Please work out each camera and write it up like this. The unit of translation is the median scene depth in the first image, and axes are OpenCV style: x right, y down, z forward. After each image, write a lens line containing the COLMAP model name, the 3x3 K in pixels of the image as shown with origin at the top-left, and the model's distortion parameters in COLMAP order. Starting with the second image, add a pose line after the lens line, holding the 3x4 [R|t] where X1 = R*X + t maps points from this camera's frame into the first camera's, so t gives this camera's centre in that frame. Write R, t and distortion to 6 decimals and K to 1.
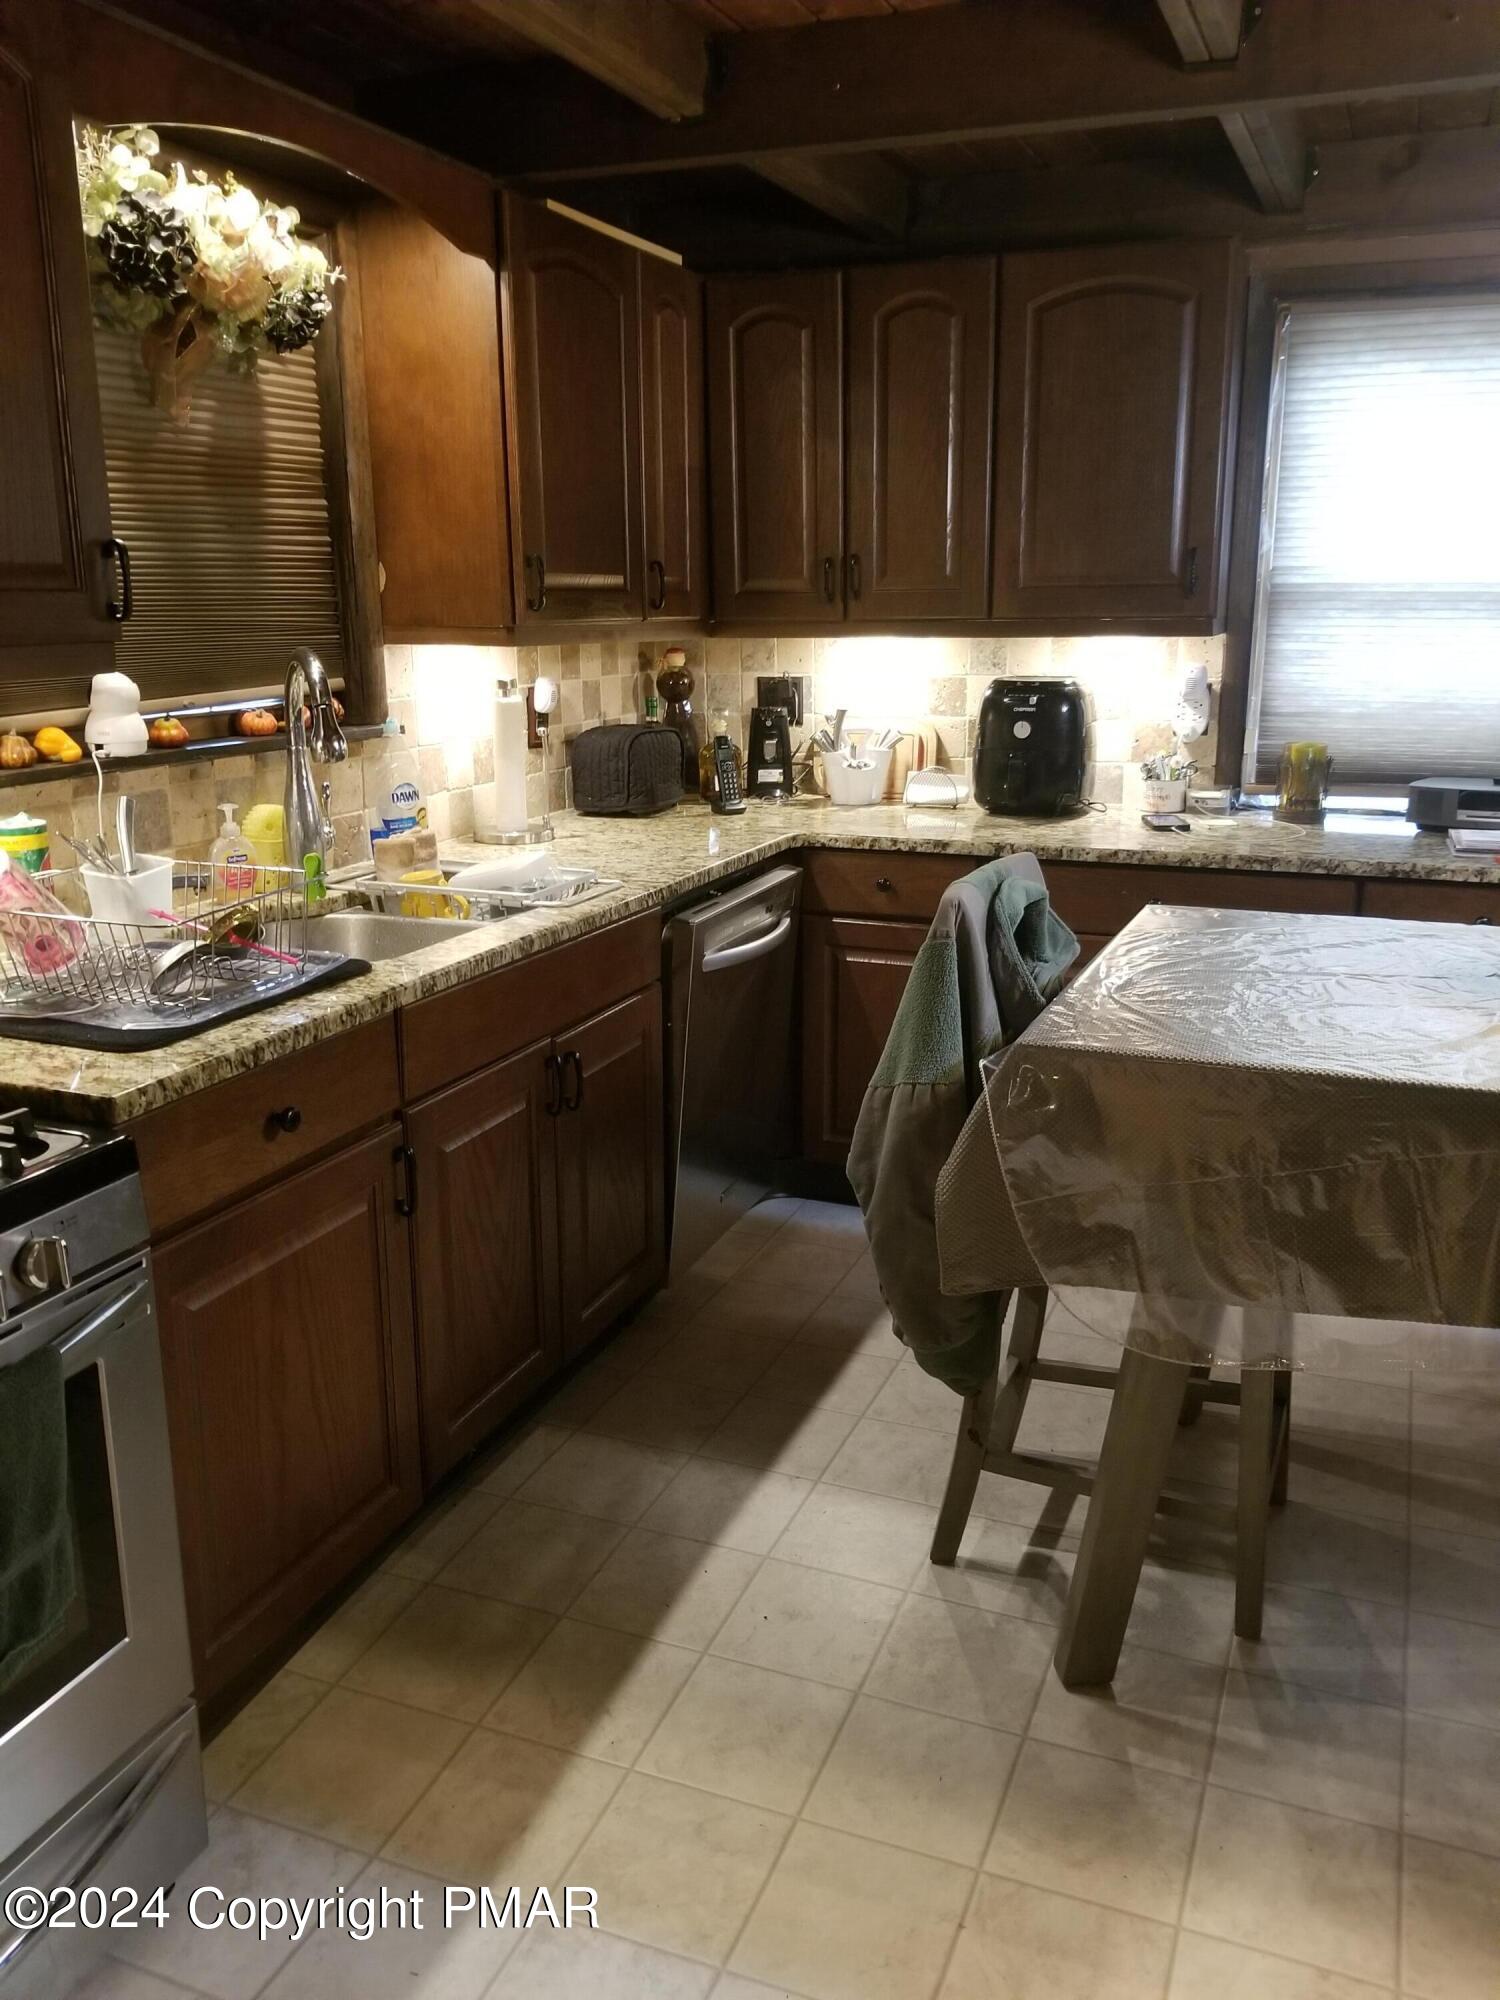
lens RADIAL K [[1560.6, 0, 749.7], [0, 1560.6, 993.2], [0, 0, 1]] dist [0.044393, -0.082687]
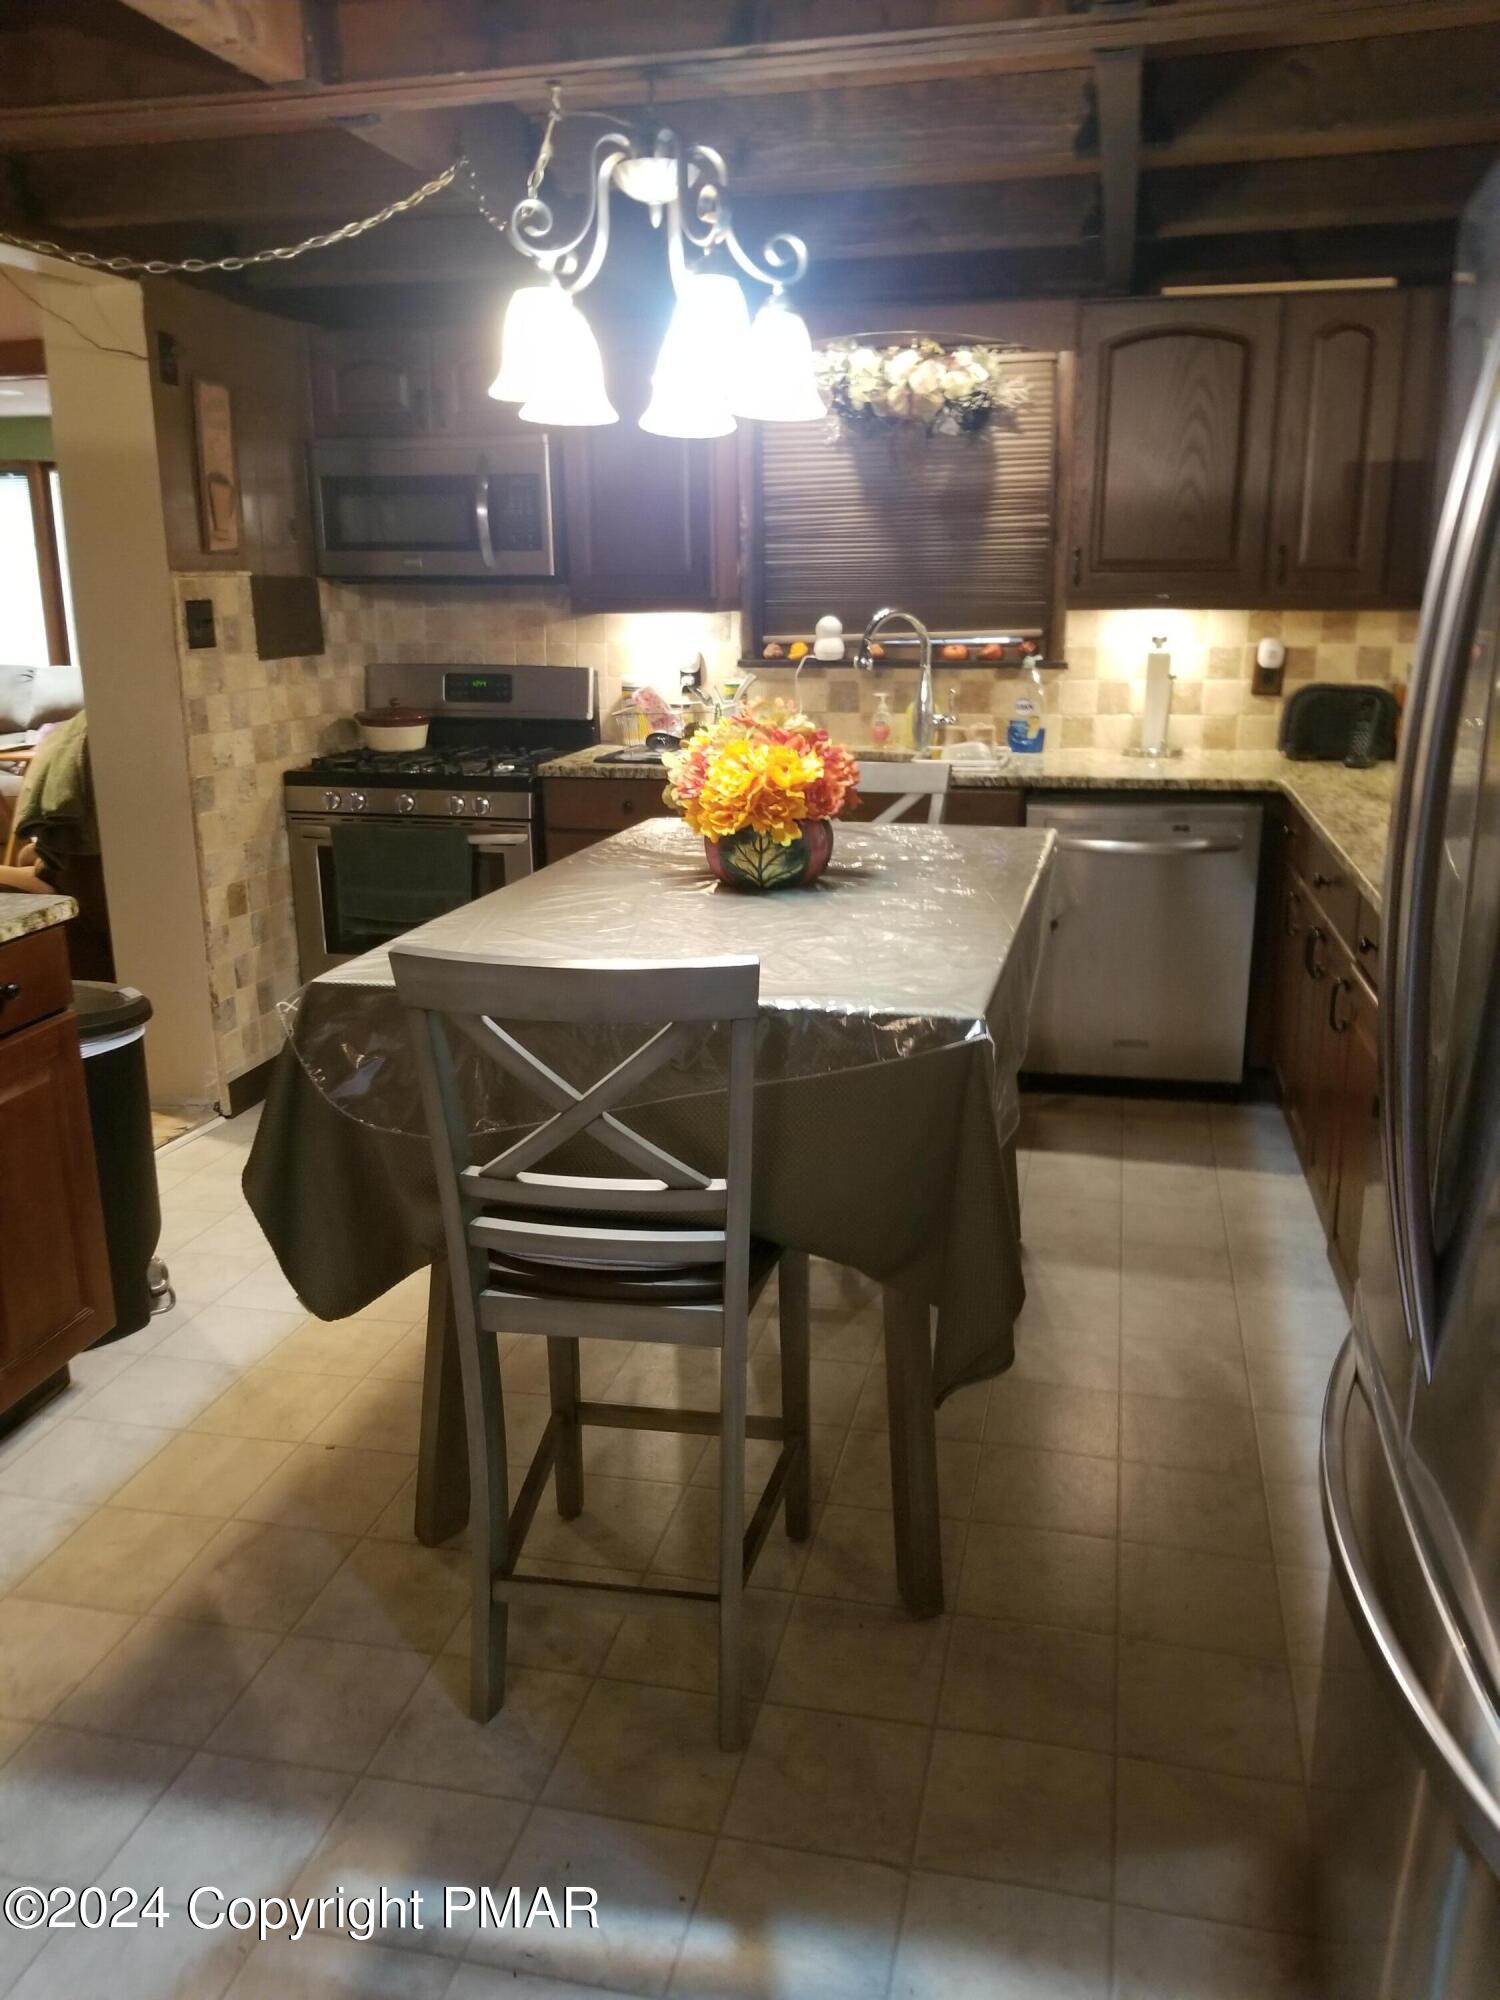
lens RADIAL K [[1560.6, 0, 751.0], [0, 1560.6, 1006.1], [0, 0, 1]] dist [0.044393, -0.082687]
pose [[0.177348, 0.257128, -0.949965, 1.376764], [-0.238093, 0.947802, 0.212093, -0.118648], [0.954913, 0.188566, 0.229311, 0.482838]]
